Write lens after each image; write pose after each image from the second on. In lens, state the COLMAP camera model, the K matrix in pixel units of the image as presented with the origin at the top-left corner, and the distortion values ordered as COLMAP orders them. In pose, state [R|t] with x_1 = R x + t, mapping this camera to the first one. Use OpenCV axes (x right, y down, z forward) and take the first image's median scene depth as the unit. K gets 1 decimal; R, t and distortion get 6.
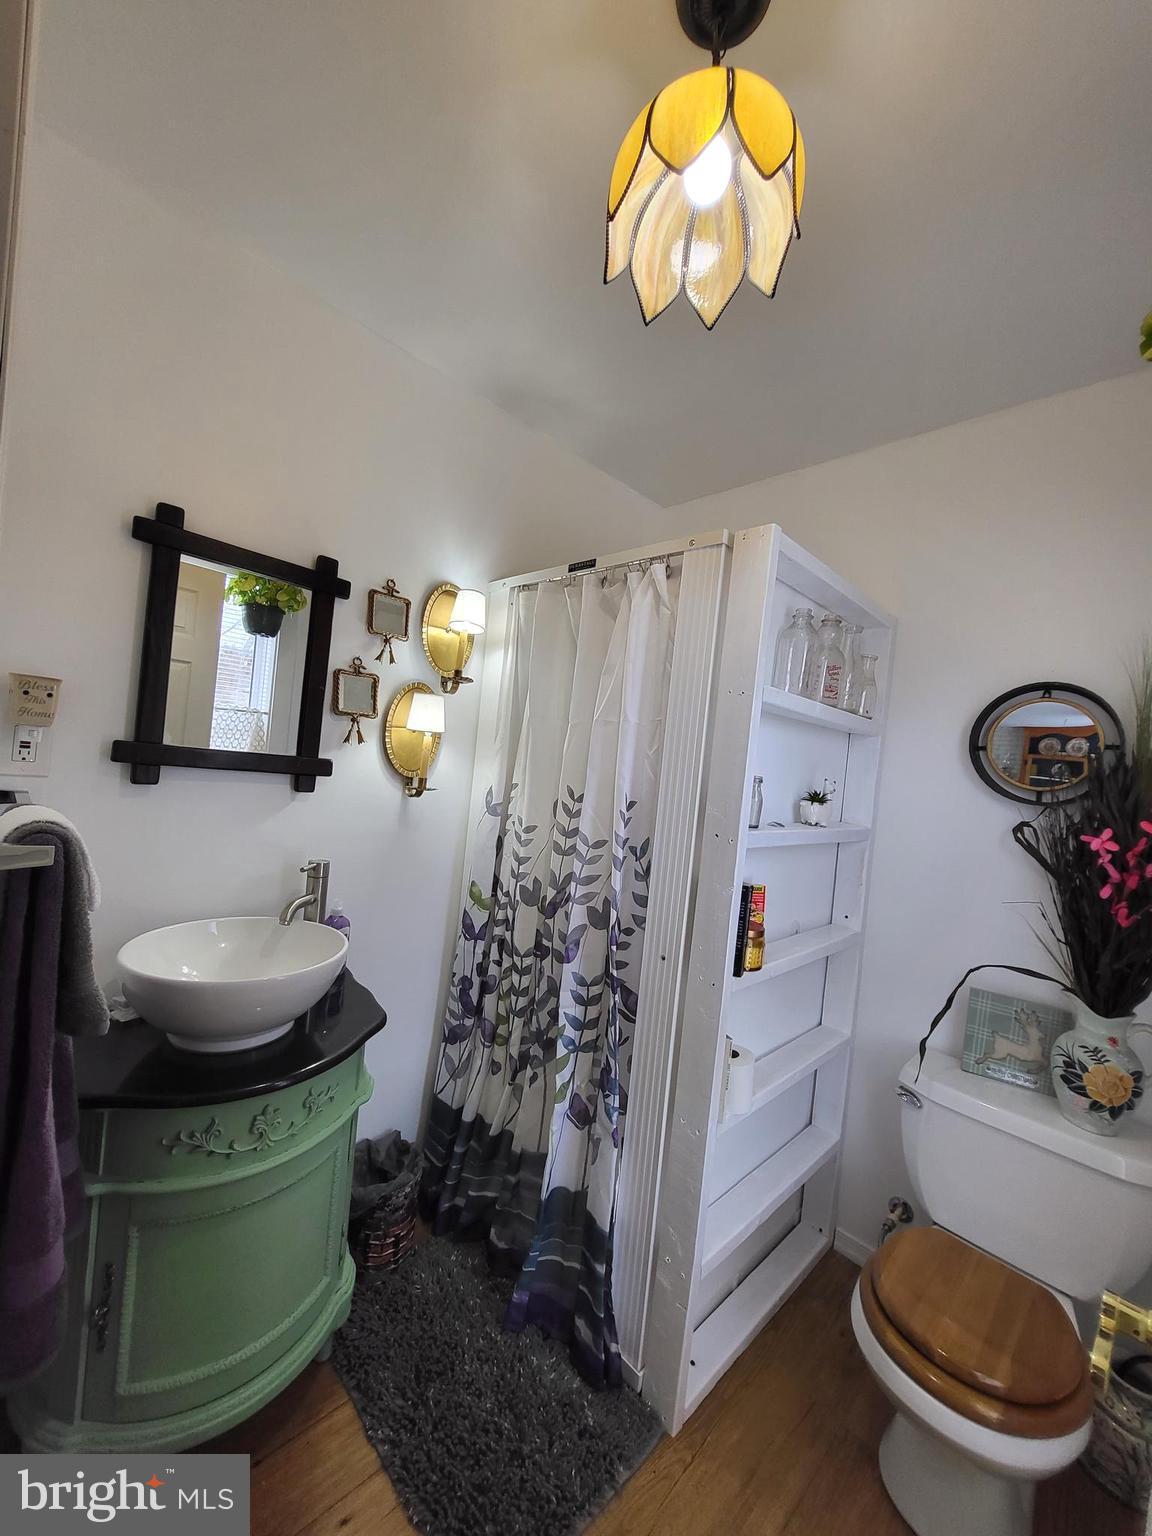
lens RADIAL K [[603.9, 0, 571.9], [0, 603.9, 770.2], [0, 0, 1]] dist [0.004323, -0.000513]
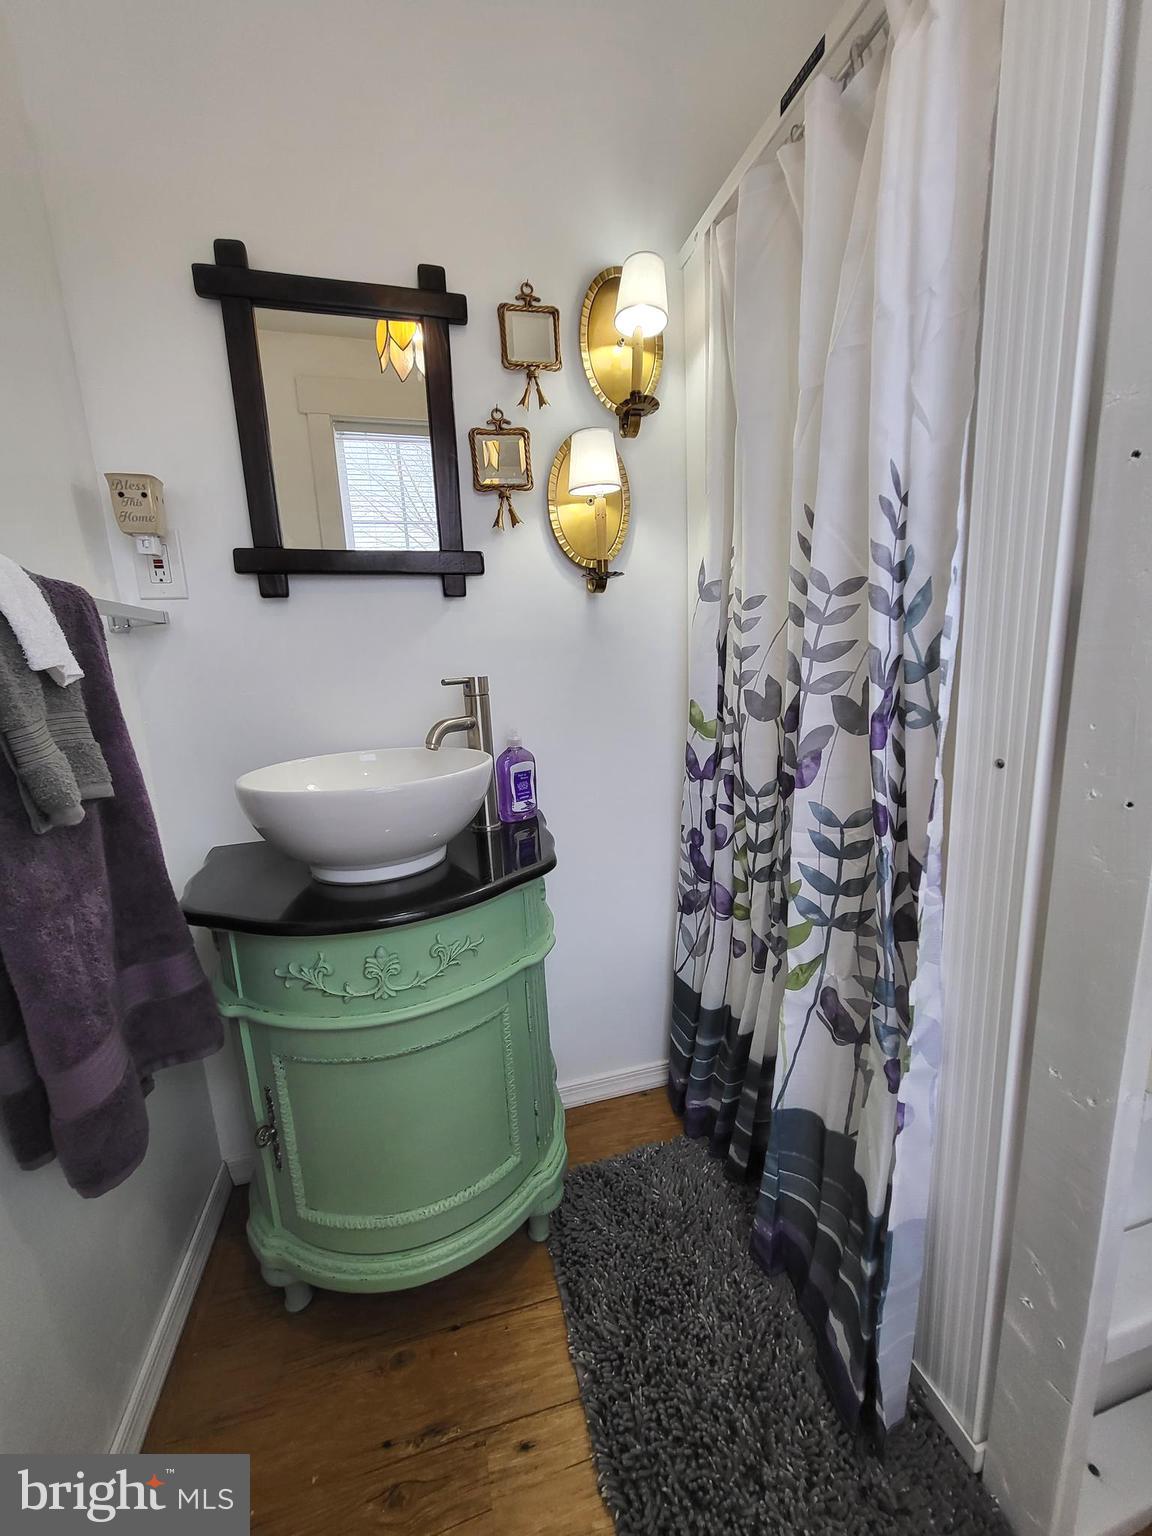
lens RADIAL K [[603.9, 0, 576.8], [0, 603.9, 770.7], [0, 0, 1]] dist [0.004323, -0.000513]
pose [[0.854821, -0.047724, -0.516725, 0.099787], [0.127567, 0.984531, 0.120105, 0.183473], [0.503000, -0.168585, 0.847685, 0.348337]]
